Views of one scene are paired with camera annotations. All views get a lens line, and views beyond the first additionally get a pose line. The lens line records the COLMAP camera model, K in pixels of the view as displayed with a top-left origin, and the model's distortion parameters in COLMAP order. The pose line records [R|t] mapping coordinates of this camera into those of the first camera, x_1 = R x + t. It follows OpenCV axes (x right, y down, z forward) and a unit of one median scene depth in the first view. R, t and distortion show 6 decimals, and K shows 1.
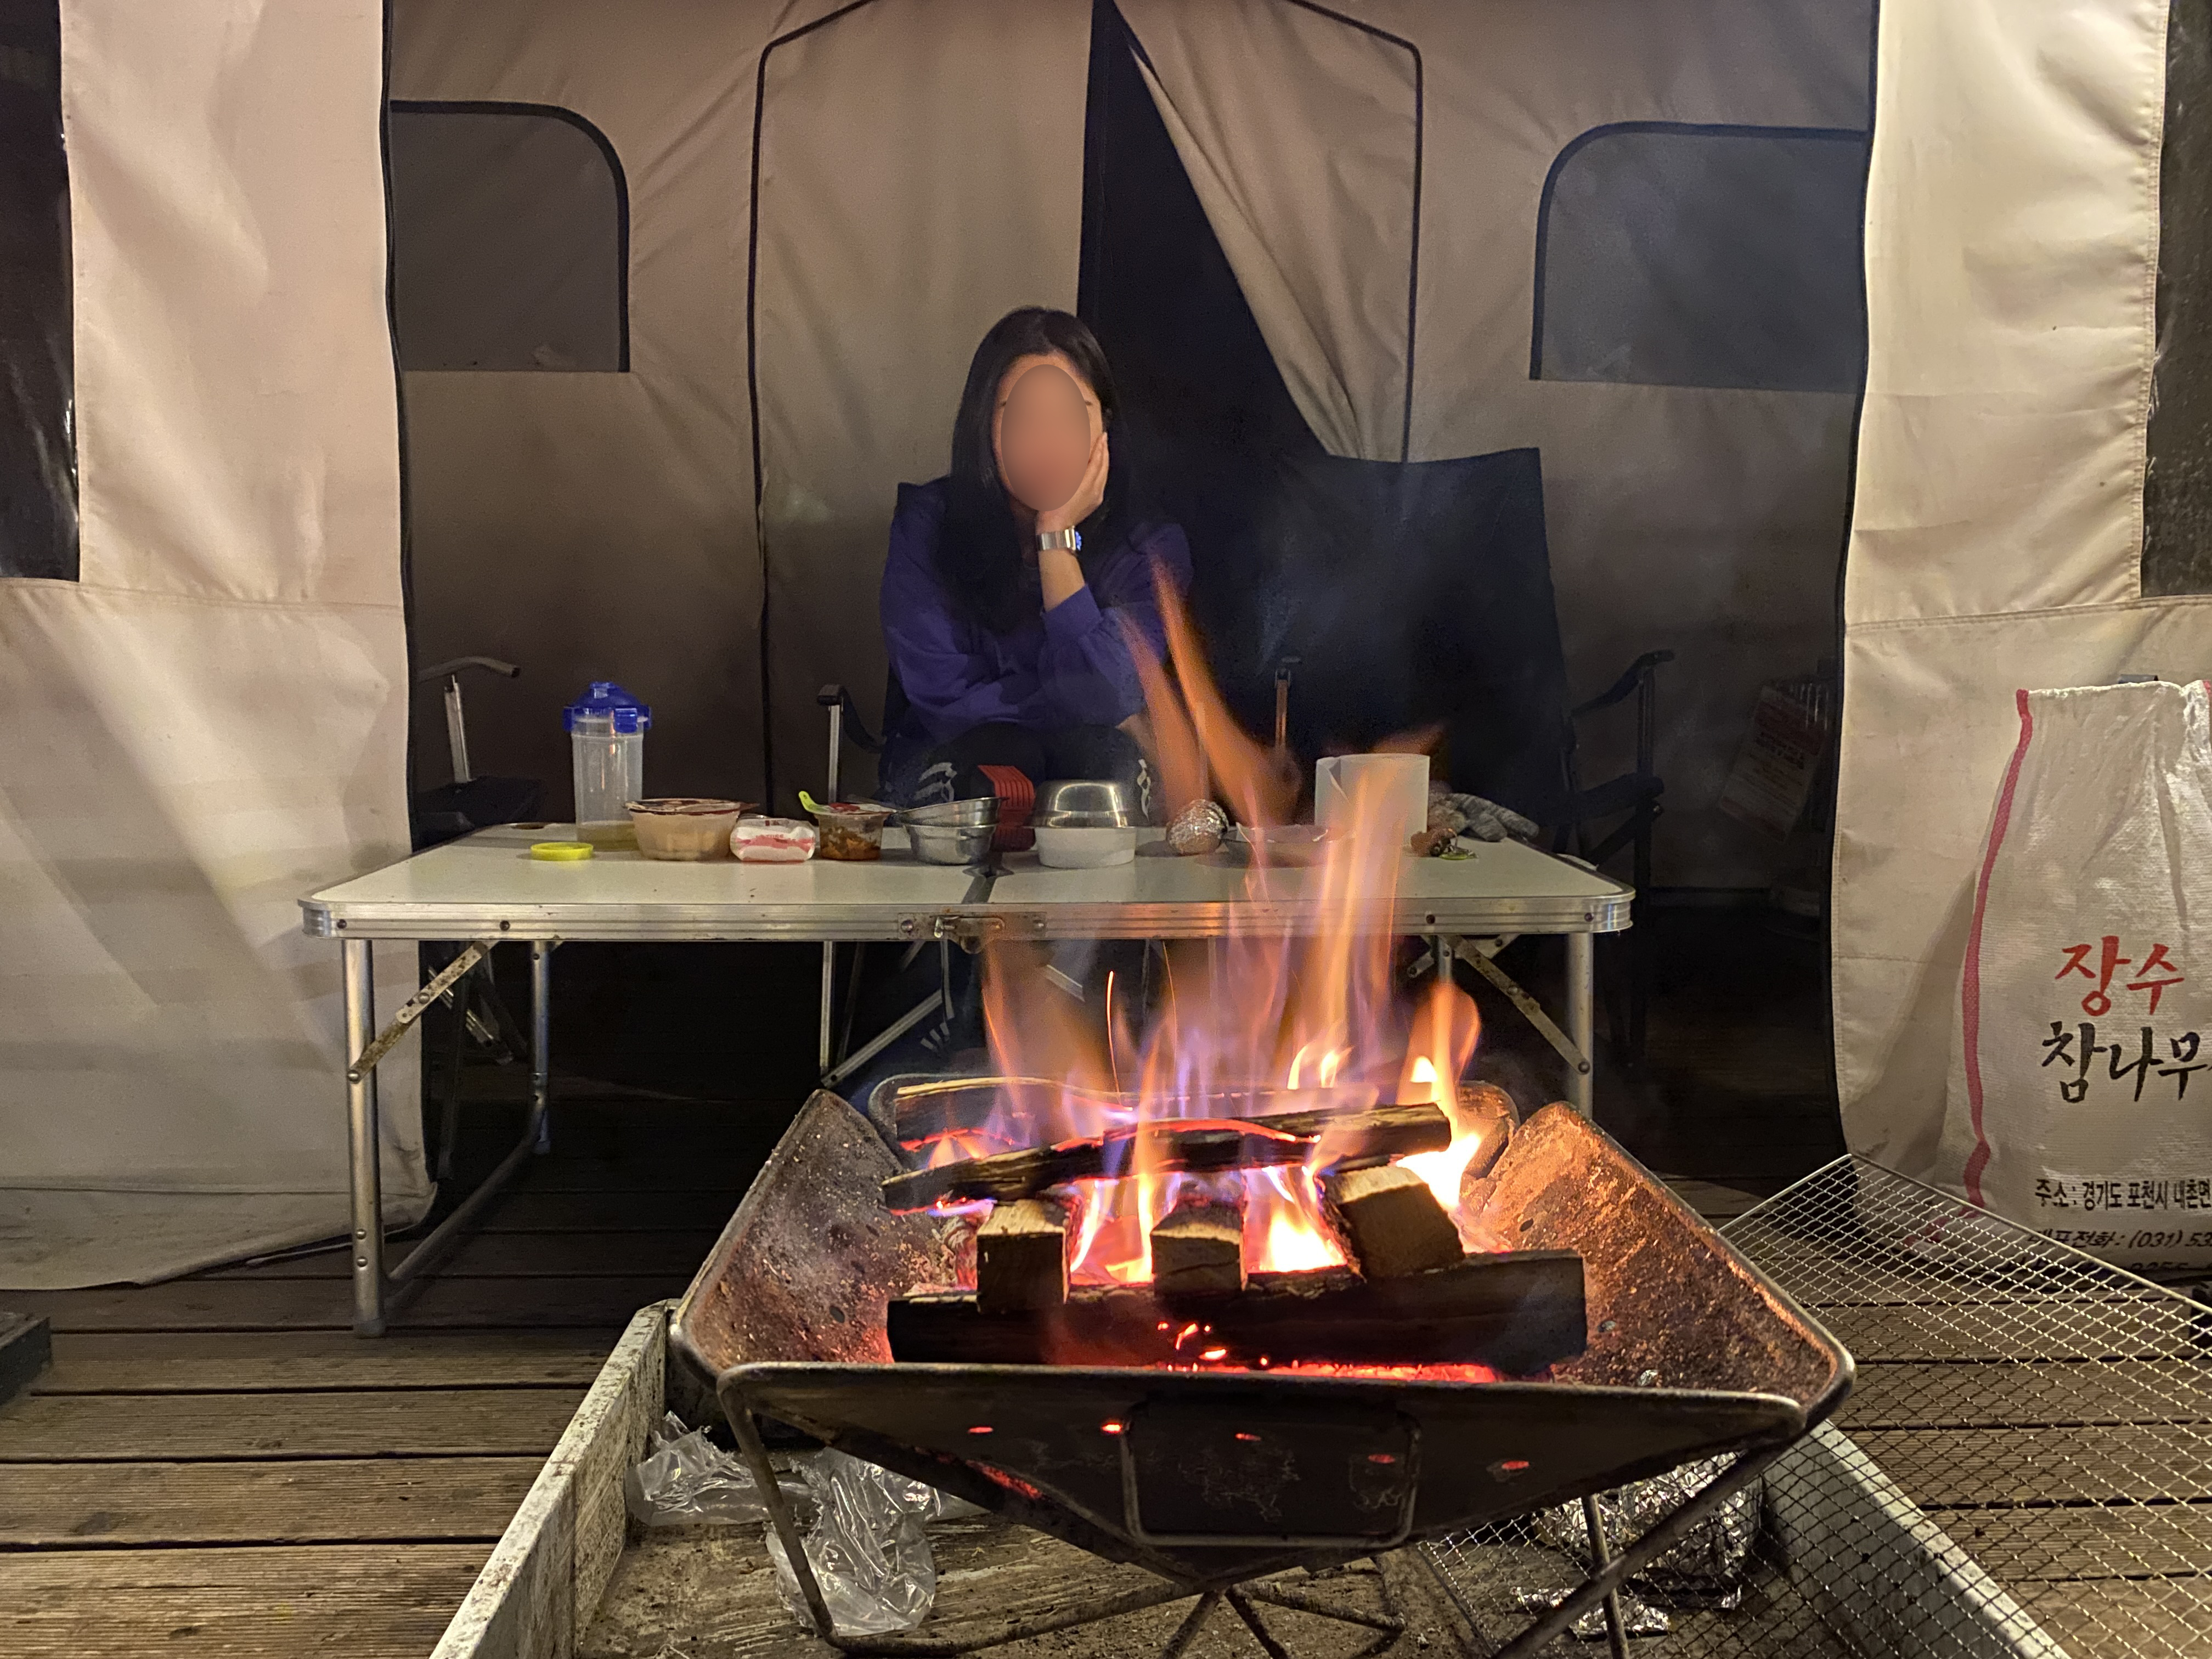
lens RADIAL K [[1671.8, 0, 1106.0], [0, 1671.8, 829.5], [0, 0, 1]] dist [-0.000738, -0.006556]
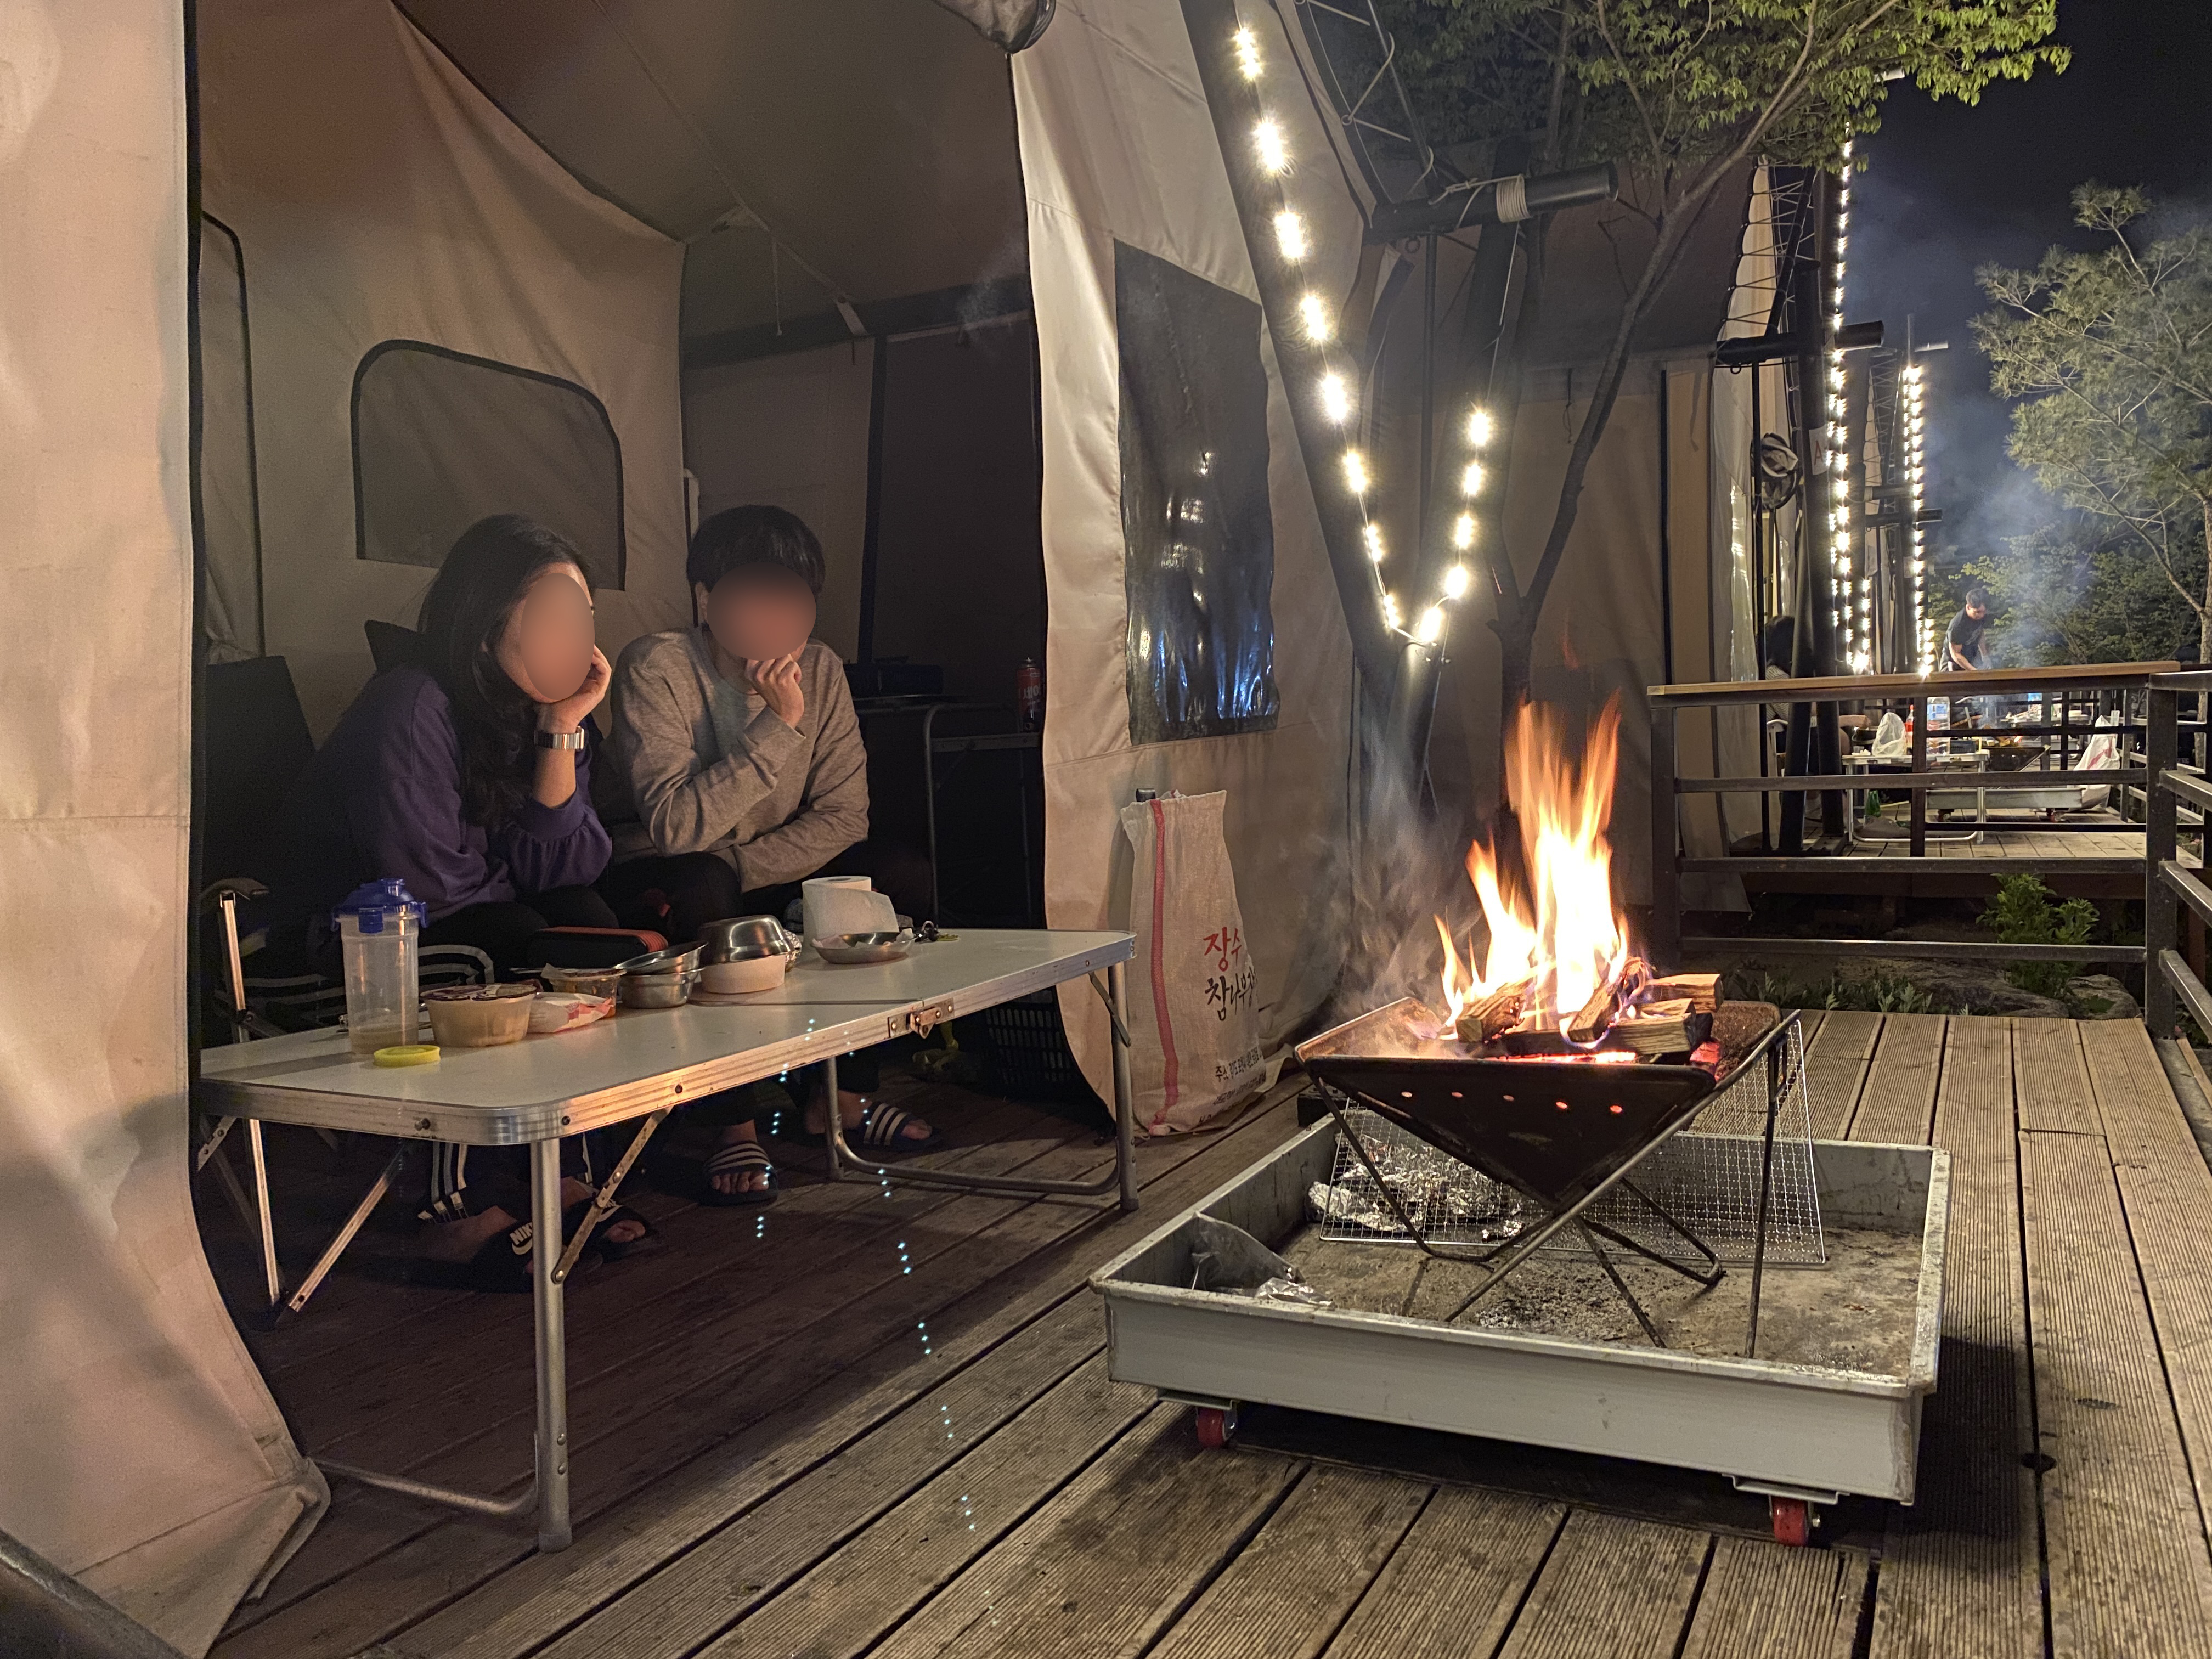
lens RADIAL K [[1671.8, 0, 1106.0], [0, 1671.8, 829.5], [0, 0, 1]] dist [-0.000738, -0.006556]
pose [[0.487160, -0.073615, 0.870204, -0.944780], [0.148402, 0.988927, 0.000579, -0.056287], [-0.860611, 0.128858, 0.492691, 0.163984]]
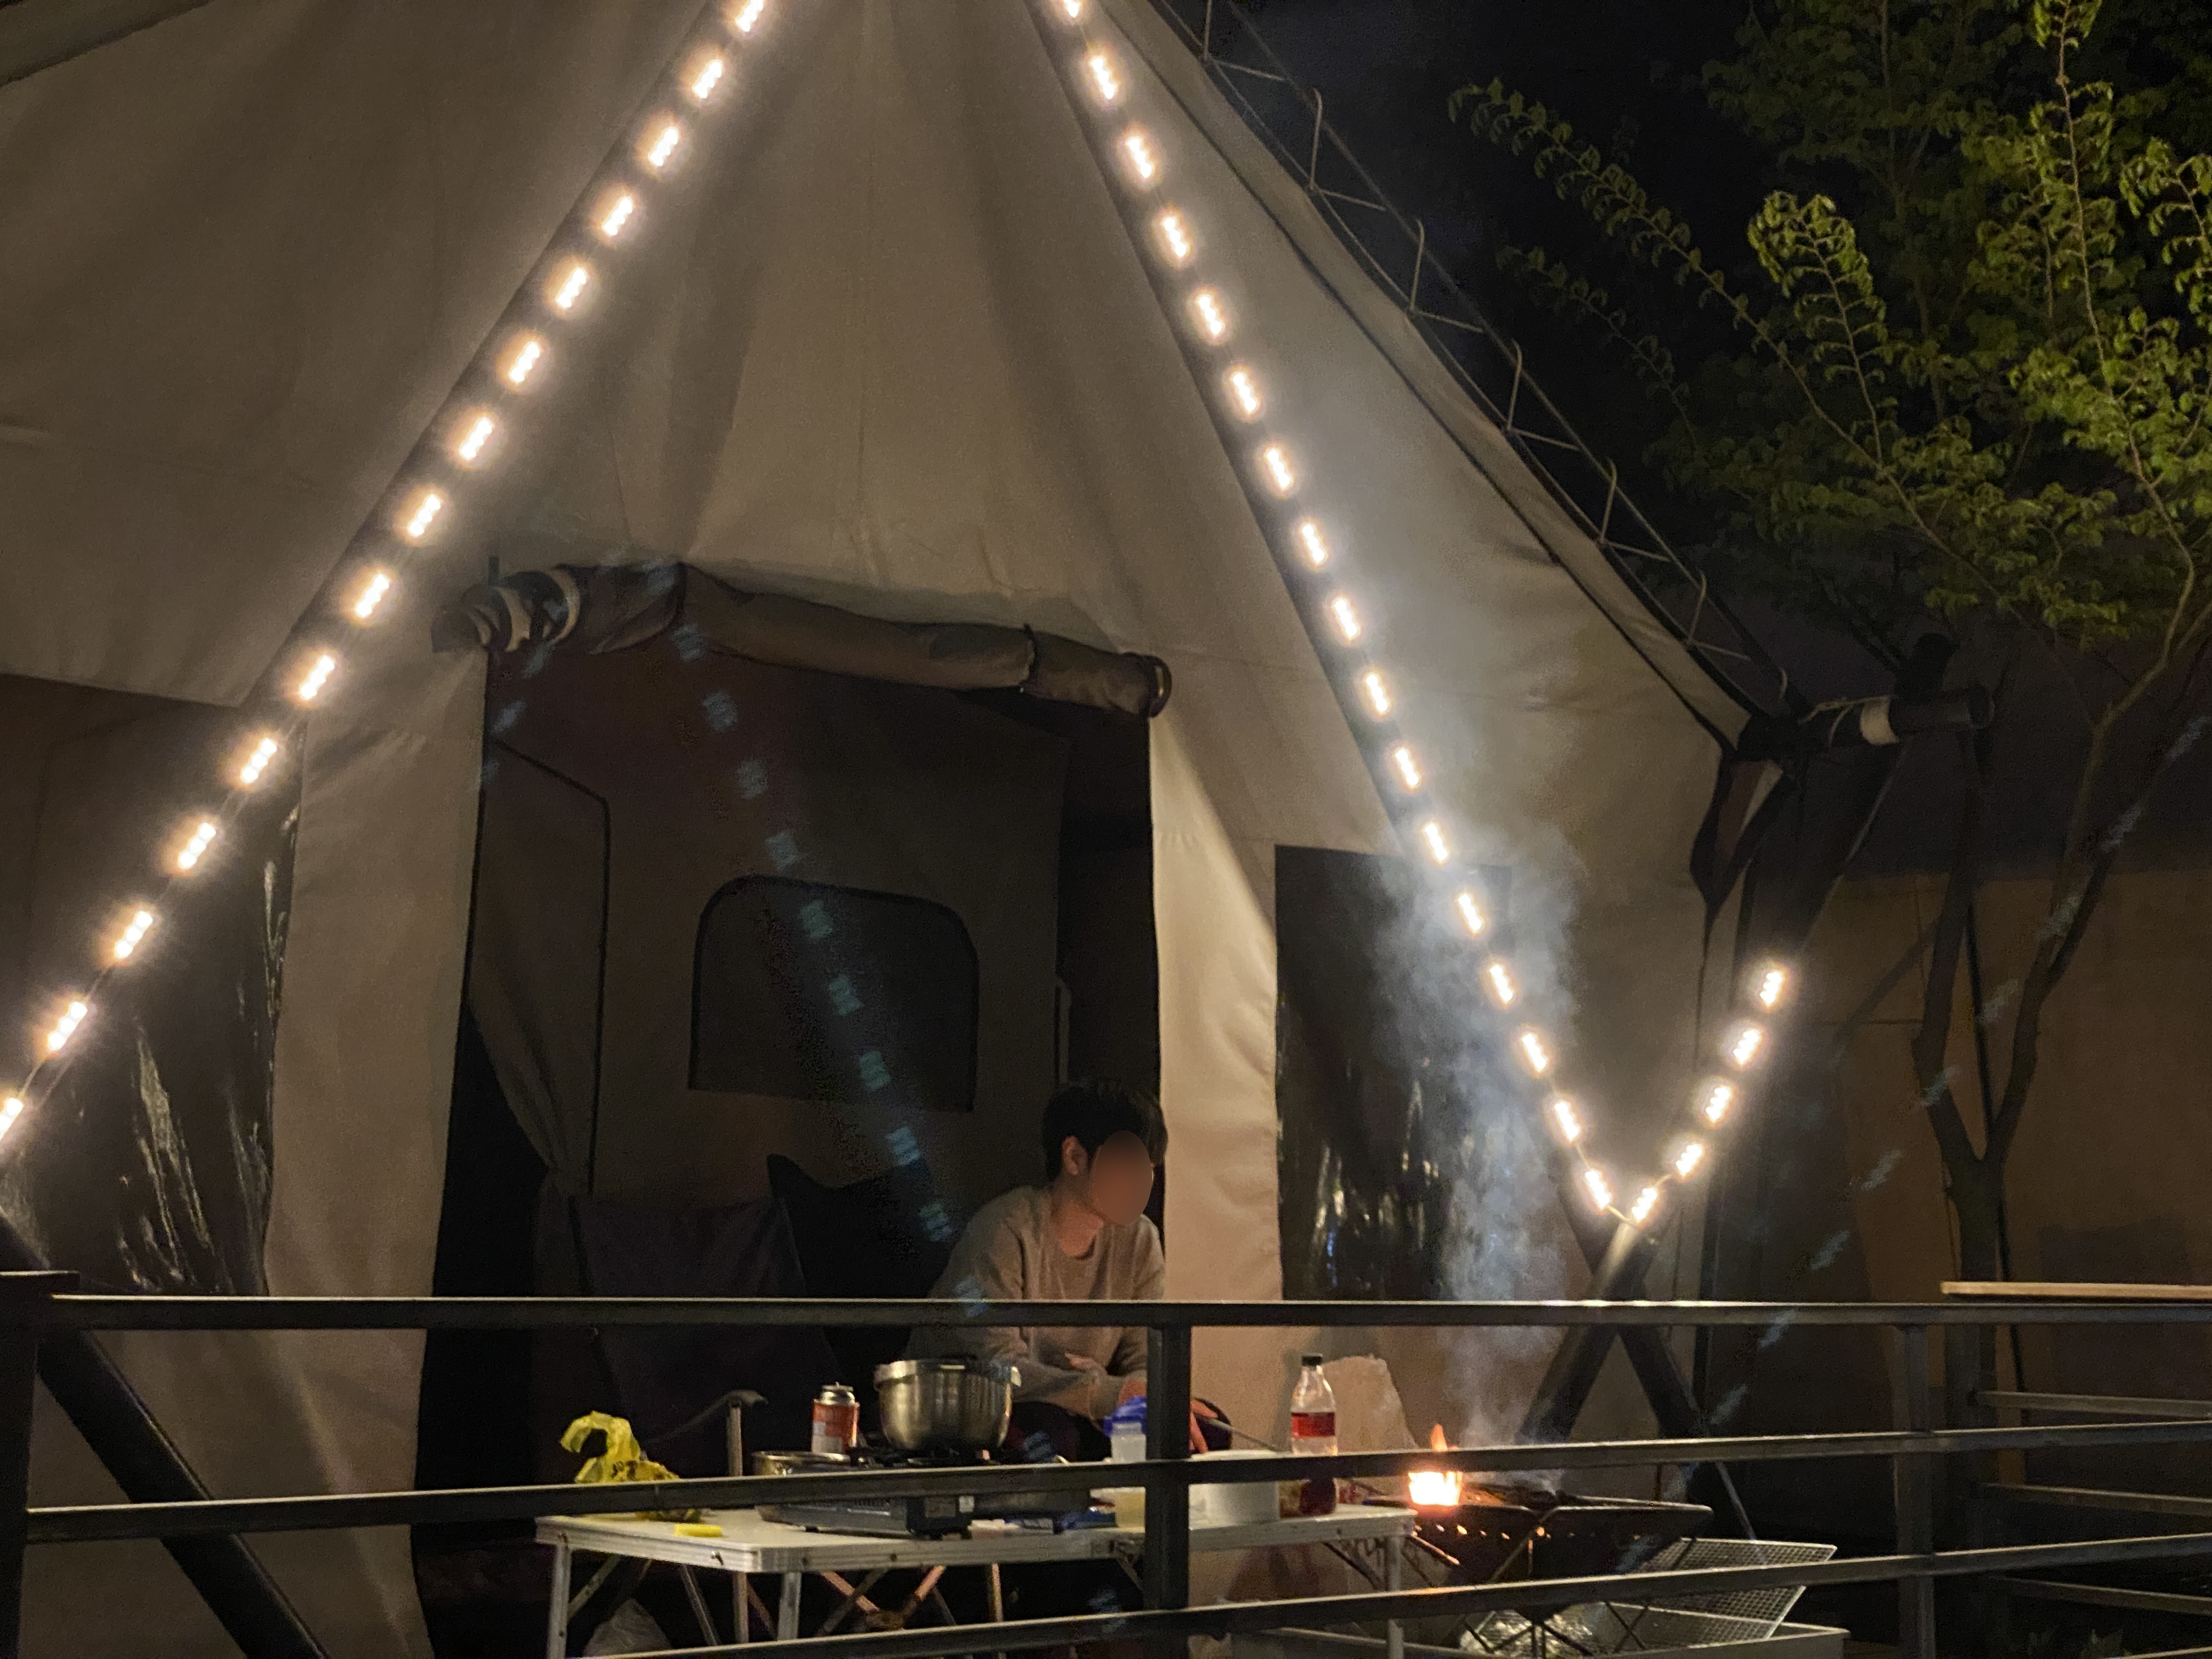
lens RADIAL K [[3323.7, 0, 1106.0], [0, 3323.7, 829.5], [0, 0, 1]] dist [0.201027, 0.043868]
pose [[0.772298, 0.093393, 0.628358, -1.953846], [0.067305, 0.971538, -0.227123, 0.179601], [-0.631685, 0.217698, 0.744031, -1.801447]]
